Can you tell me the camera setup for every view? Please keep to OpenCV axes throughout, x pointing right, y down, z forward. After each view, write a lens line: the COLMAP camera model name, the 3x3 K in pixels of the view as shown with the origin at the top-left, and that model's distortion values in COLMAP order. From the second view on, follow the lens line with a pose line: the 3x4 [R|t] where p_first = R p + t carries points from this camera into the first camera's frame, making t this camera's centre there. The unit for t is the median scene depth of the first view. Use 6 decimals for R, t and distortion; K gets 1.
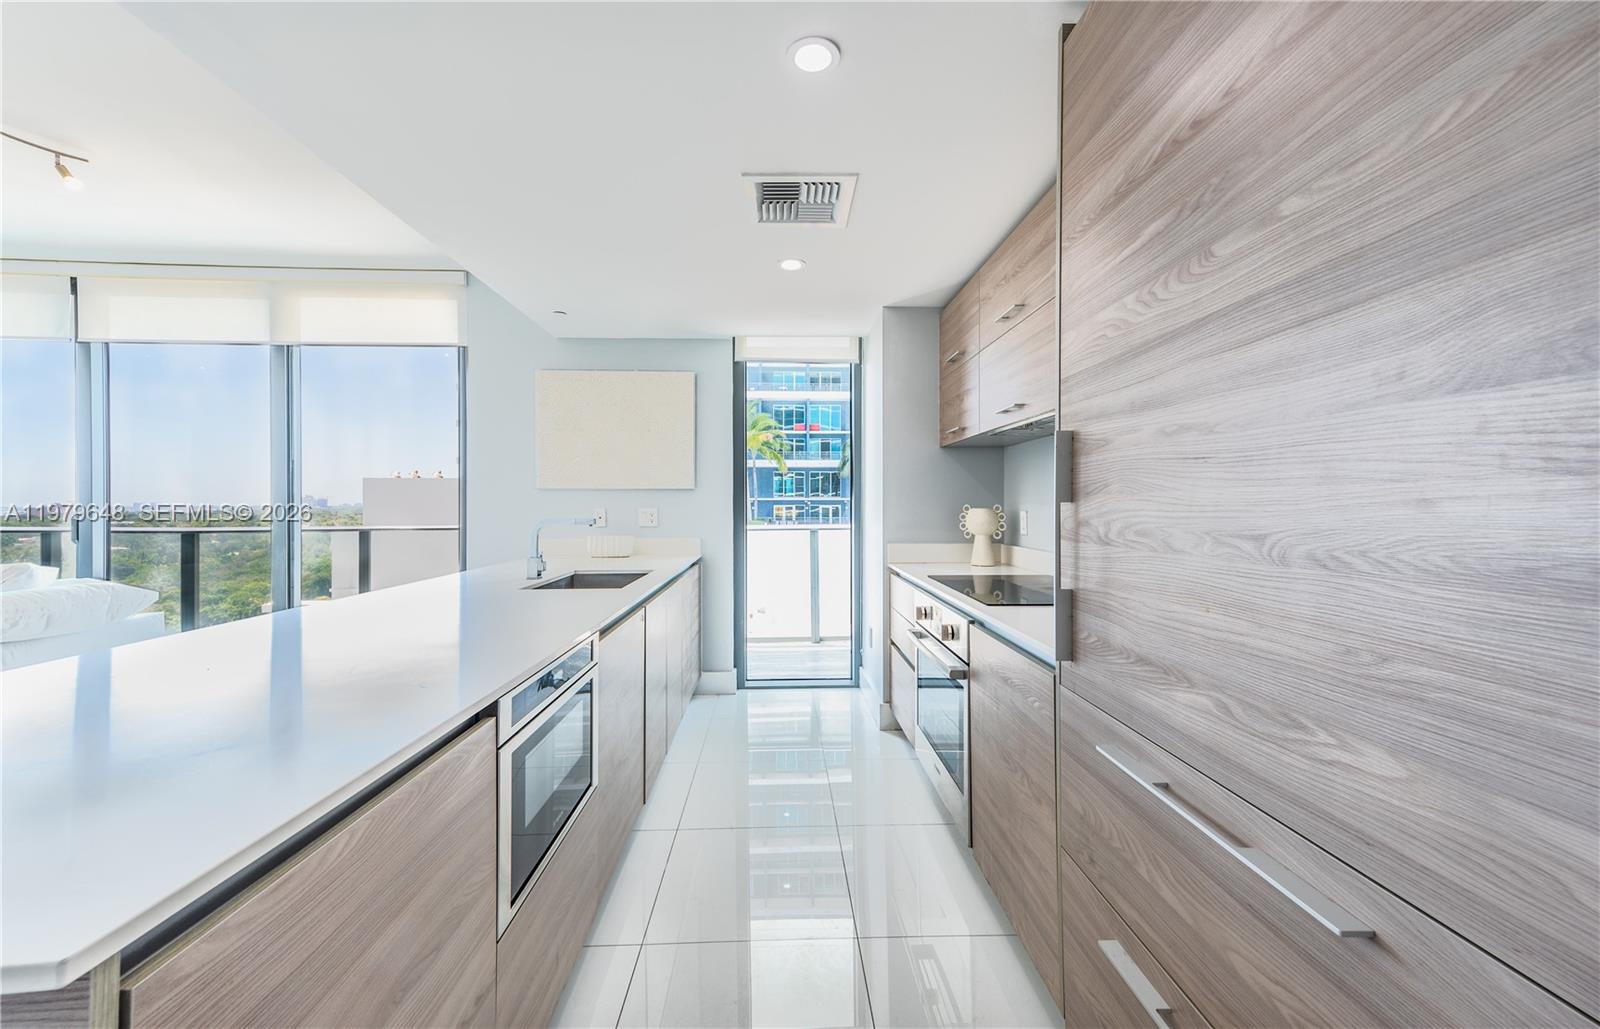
lens RADIAL K [[620.7, 0, 795.9], [0, 620.7, 503.5], [0, 0, 1]] dist [0.014832, 0.000016]
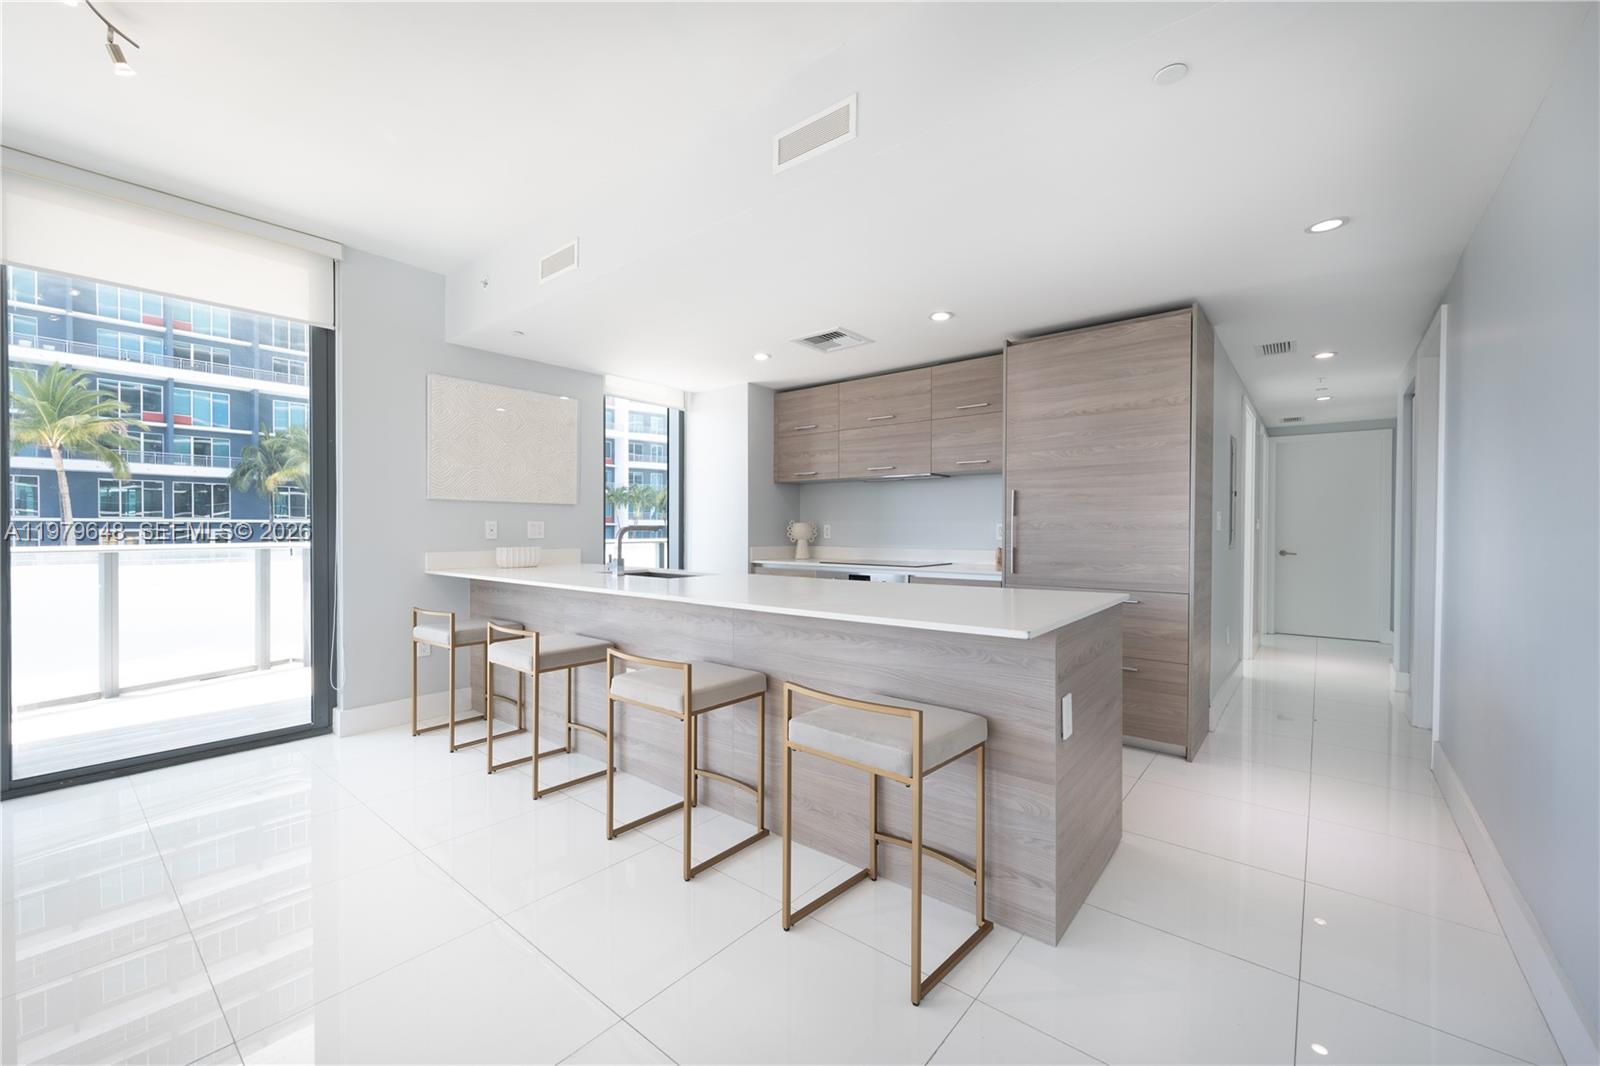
lens RADIAL K [[645.4, 0, 775.7], [0, 645.4, 535.9], [0, 0, 1]] dist [-0.001172, 0.000148]
pose [[0.676204, -0.006425, 0.736687, -0.947155], [-0.001920, 0.999943, 0.010482, 0.023393], [-0.736712, -0.008502, 0.676153, -0.063416]]
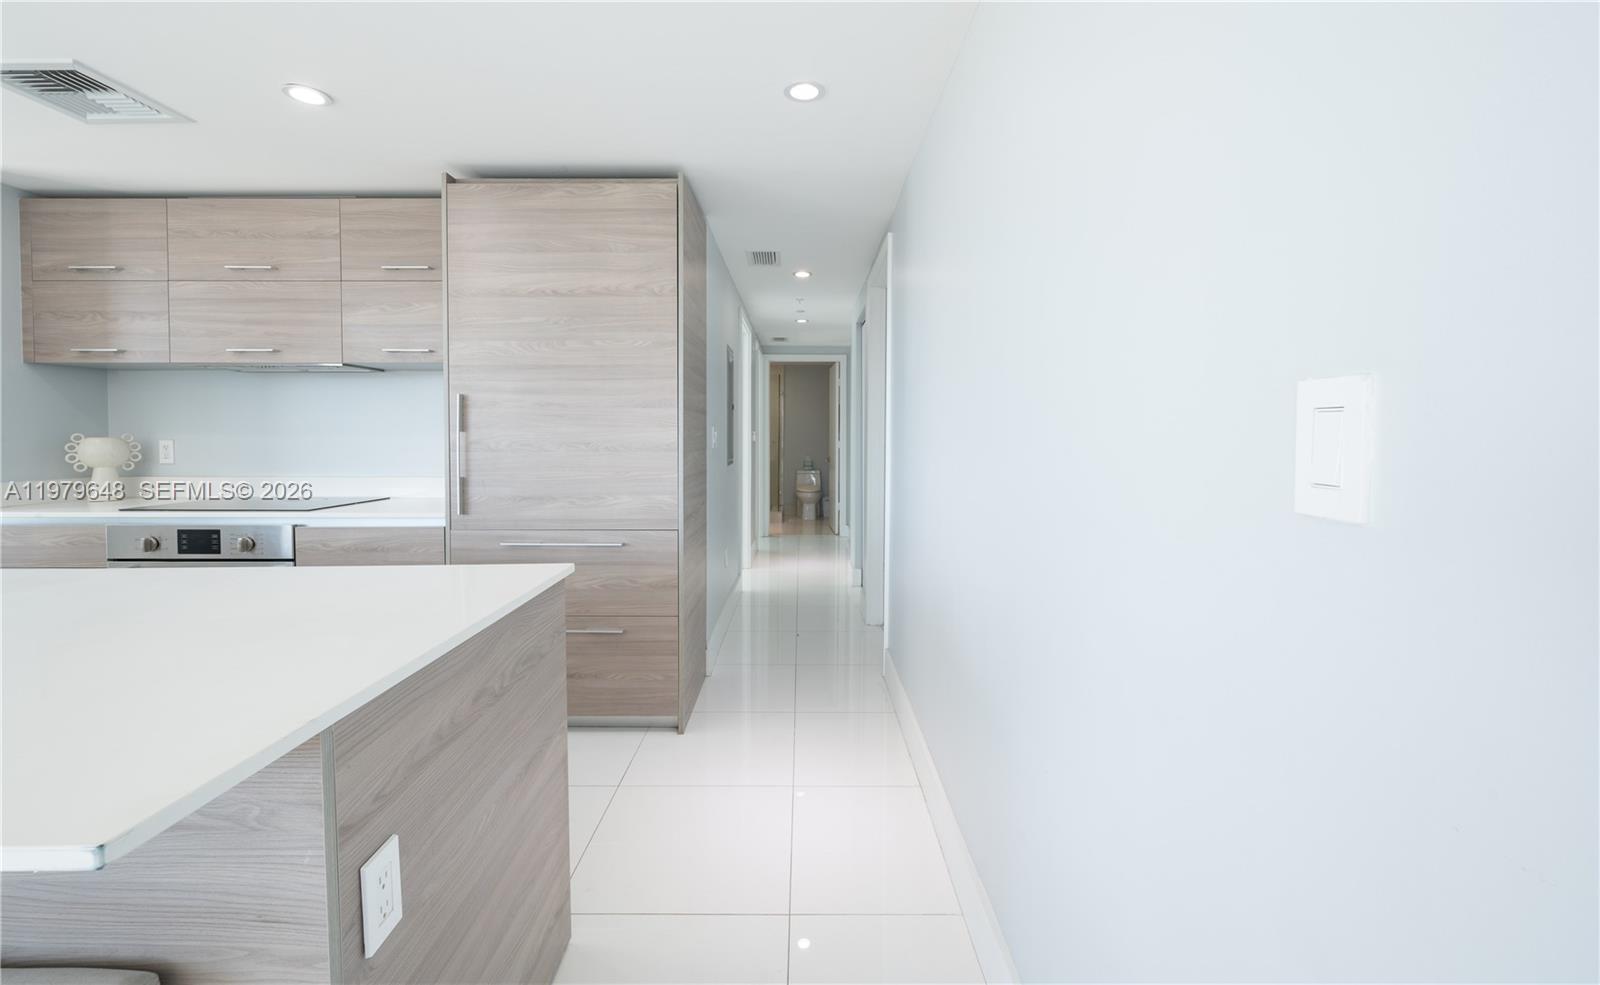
lens RADIAL K [[660.8, 0, 804.2], [0, 660.8, 451.9], [0, 0, 1]] dist [-0.000961, -0.000192]
pose [[0.035441, -0.025696, 0.999041, -0.613458], [-0.001073, 0.999668, 0.025751, 0.002648], [-0.999371, -0.001985, 0.035402, -0.049136]]
